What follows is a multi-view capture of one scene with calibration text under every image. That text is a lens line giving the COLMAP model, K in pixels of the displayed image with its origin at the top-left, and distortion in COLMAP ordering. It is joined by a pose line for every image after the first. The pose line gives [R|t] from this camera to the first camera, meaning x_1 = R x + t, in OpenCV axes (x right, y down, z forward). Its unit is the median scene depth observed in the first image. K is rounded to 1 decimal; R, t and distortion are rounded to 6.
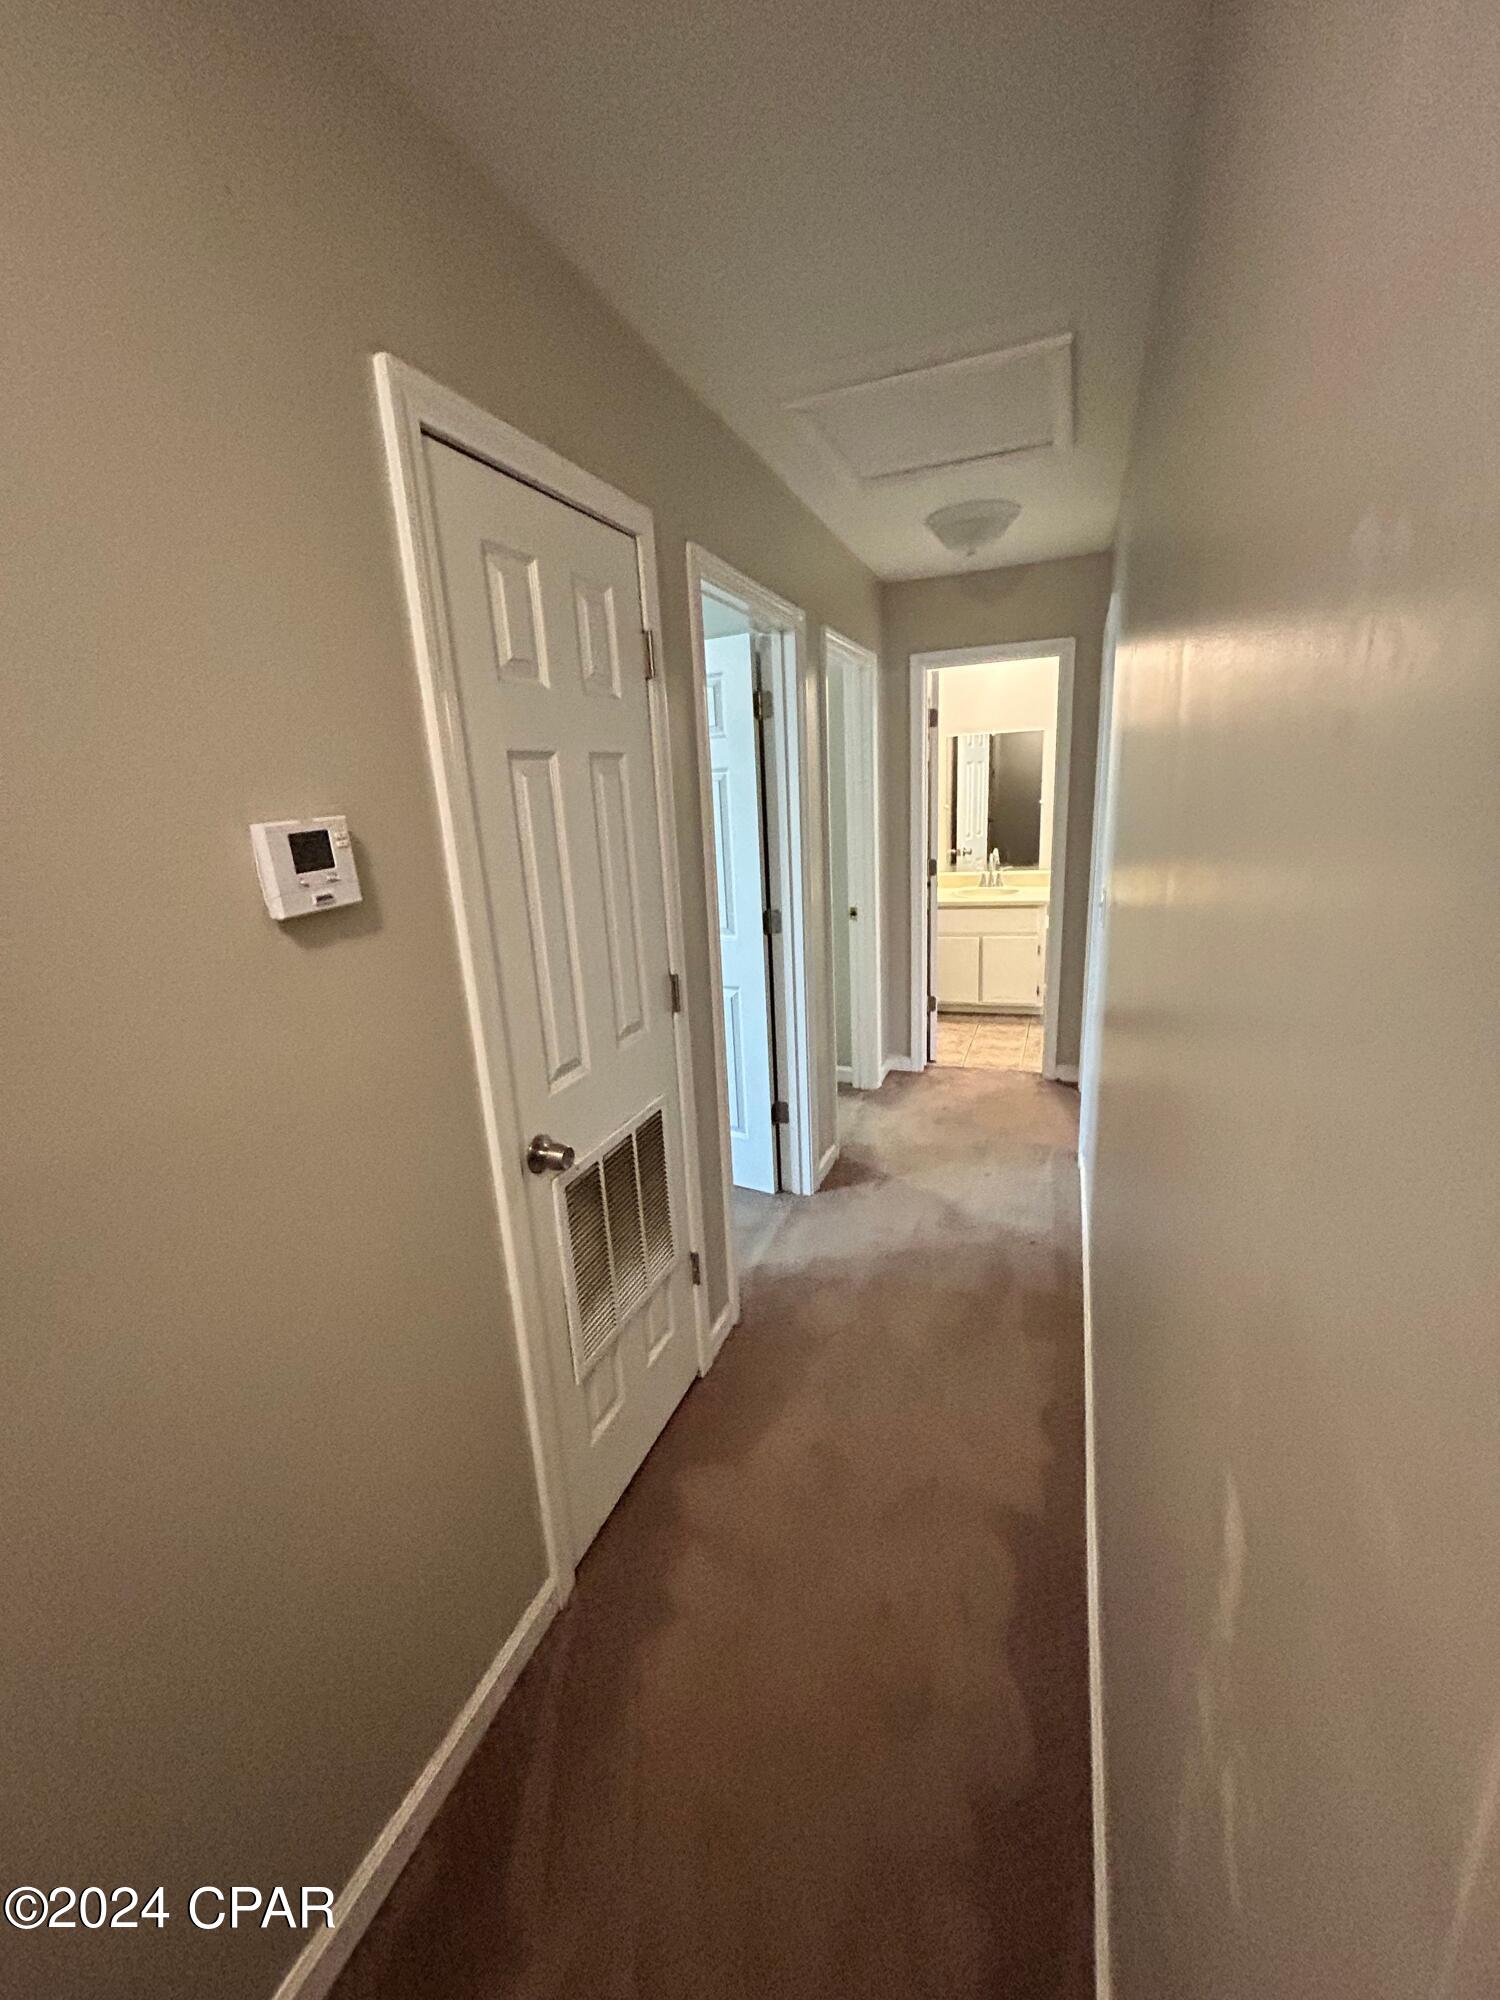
lens RADIAL K [[812.1, 0, 752.4], [0, 812.1, 1000.6], [0, 0, 1]] dist [0.002190, 0.000593]
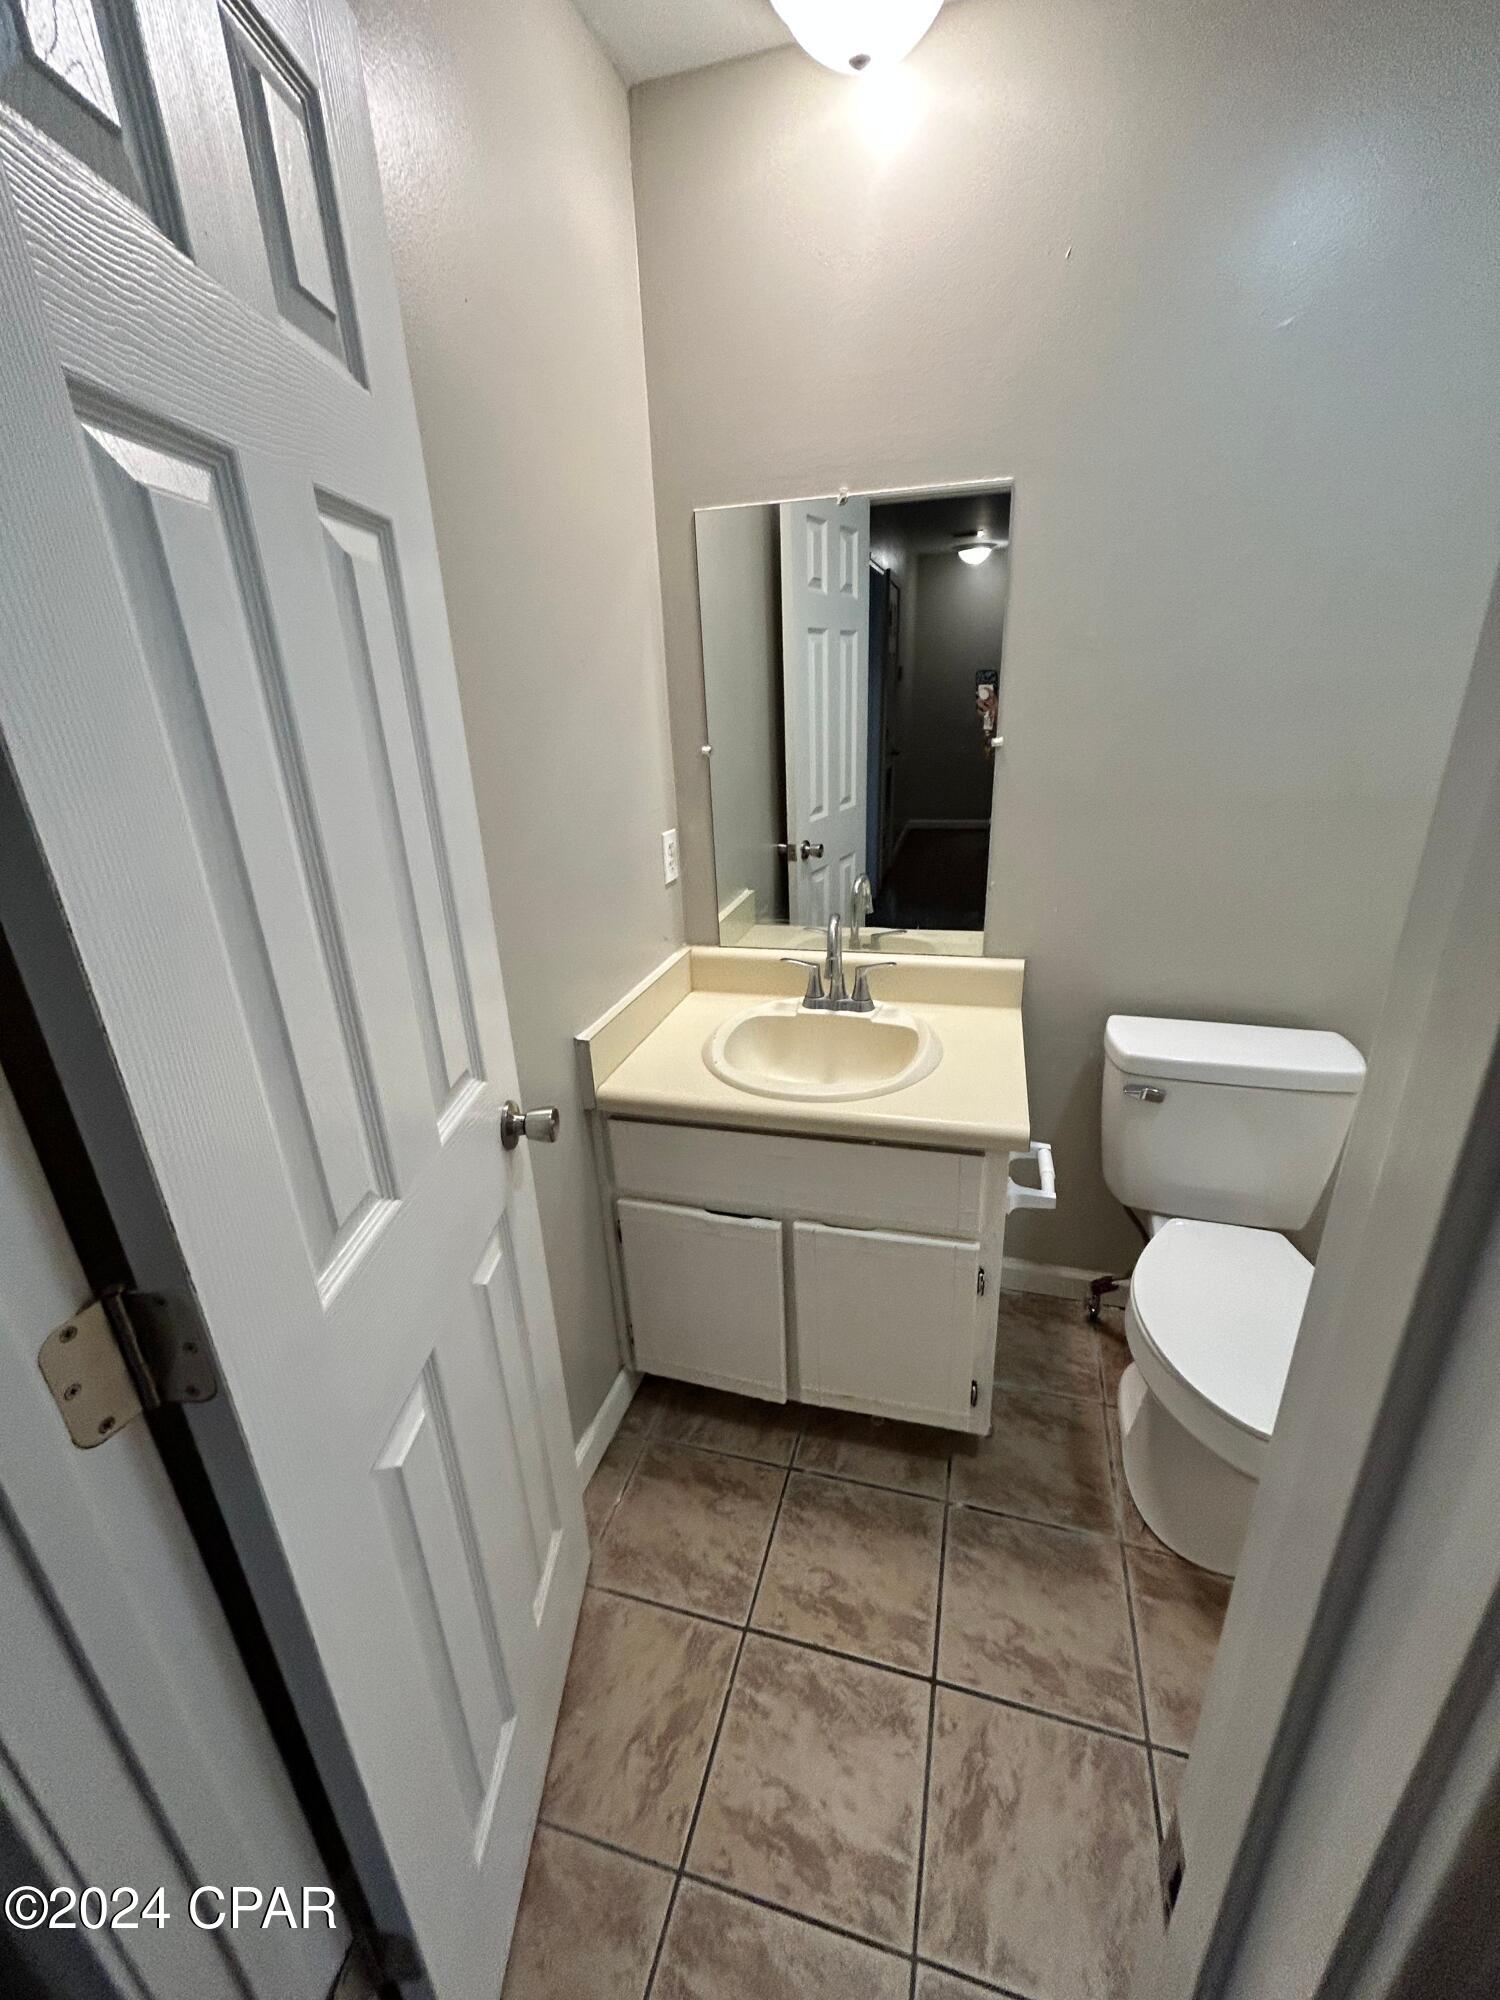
lens RADIAL K [[812.1, 0, 752.4], [0, 812.1, 1000.6], [0, 0, 1]] dist [0.002190, 0.000593]
pose [[0.996280, -0.015474, 0.084775, 0.224257], [0.006715, 0.994695, 0.102647, -0.169910], [-0.085913, -0.101696, 0.991099, 0.660341]]
